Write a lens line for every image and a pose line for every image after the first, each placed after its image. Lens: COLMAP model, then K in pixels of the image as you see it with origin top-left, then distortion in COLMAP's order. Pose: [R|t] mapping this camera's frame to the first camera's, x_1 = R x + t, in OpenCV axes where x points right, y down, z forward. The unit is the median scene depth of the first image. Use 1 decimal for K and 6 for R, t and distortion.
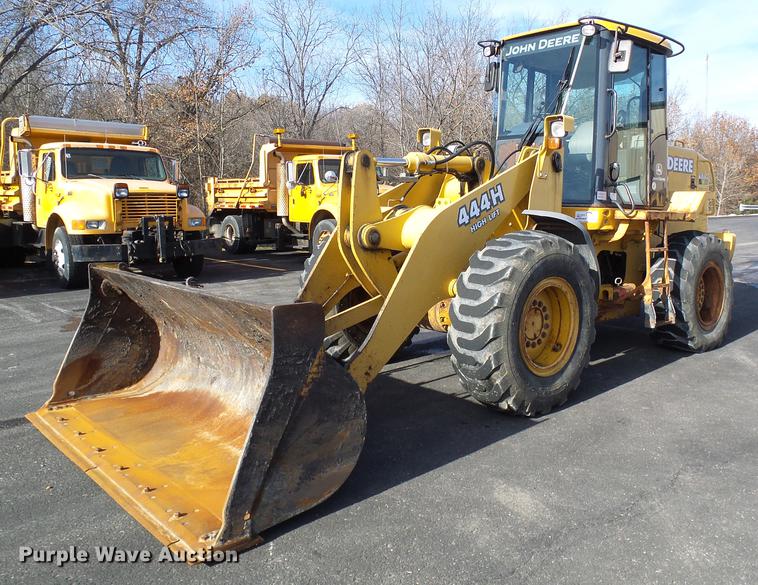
lens RADIAL K [[651.7, 0, 455.0], [0, 651.7, 263.7], [0, 0, 1]] dist [-0.002881, -0.009818]
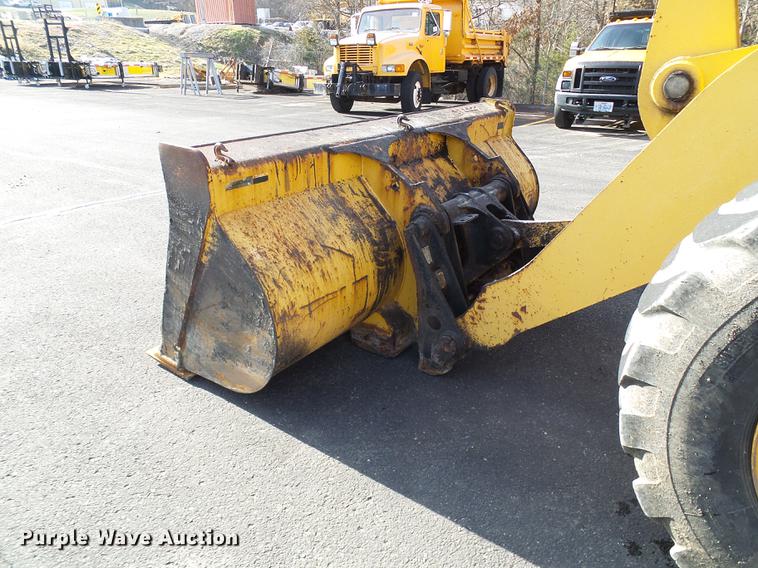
lens RADIAL K [[526.9, 0, 379.1], [0, 526.9, 285.1], [0, 0, 1]] dist [-0.005803, 0.001688]
pose [[0.126199, 0.398130, -0.908607, 0.207009], [-0.102465, 0.916262, 0.387252, -0.026433], [0.986699, 0.044230, 0.156426, 0.565377]]
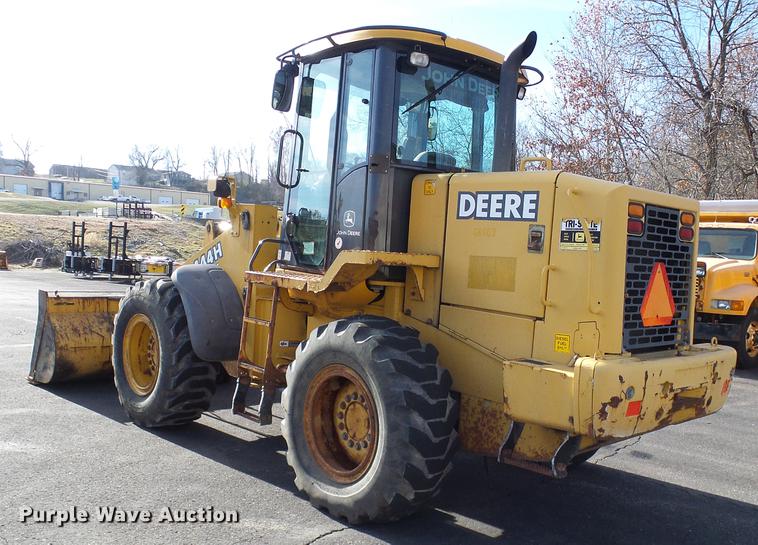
lens RADIAL K [[721.0, 0, 439.4], [0, 721.0, 301.4], [0, 0, 1]] dist [0.001923, 0.000000]
pose [[-0.004735, 0.053218, -0.998572, 1.162385], [-0.147773, 0.987582, 0.053333, -0.122925], [0.989010, 0.147815, 0.003188, 1.193328]]
